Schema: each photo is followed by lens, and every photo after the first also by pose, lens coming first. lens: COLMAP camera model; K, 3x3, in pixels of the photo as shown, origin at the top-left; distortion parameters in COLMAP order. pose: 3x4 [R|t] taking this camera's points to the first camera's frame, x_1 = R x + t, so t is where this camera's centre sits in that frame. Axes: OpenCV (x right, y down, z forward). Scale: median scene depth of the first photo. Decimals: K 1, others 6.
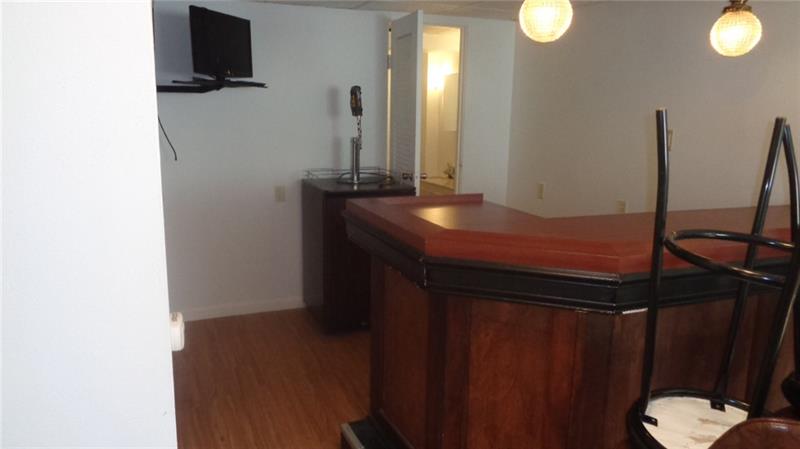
lens RADIAL K [[606.9, 0, 395.0], [0, 606.9, 226.2], [0, 0, 1]] dist [-0.000986, -0.002967]
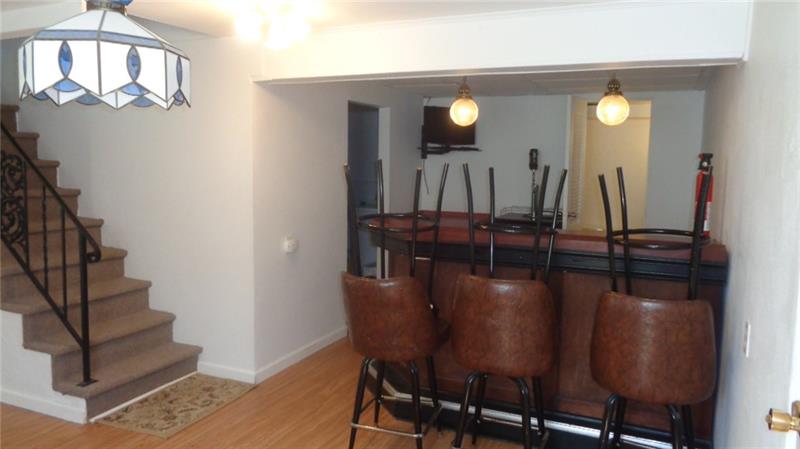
lens RADIAL K [[606.9, 0, 395.0], [0, 606.9, 226.2], [0, 0, 1]] dist [-0.000986, -0.002967]
pose [[0.680903, 0.075605, -0.728460, 0.789393], [-0.152542, 0.987483, -0.040096, 0.057464], [0.716311, 0.138422, 0.683914, -0.193471]]
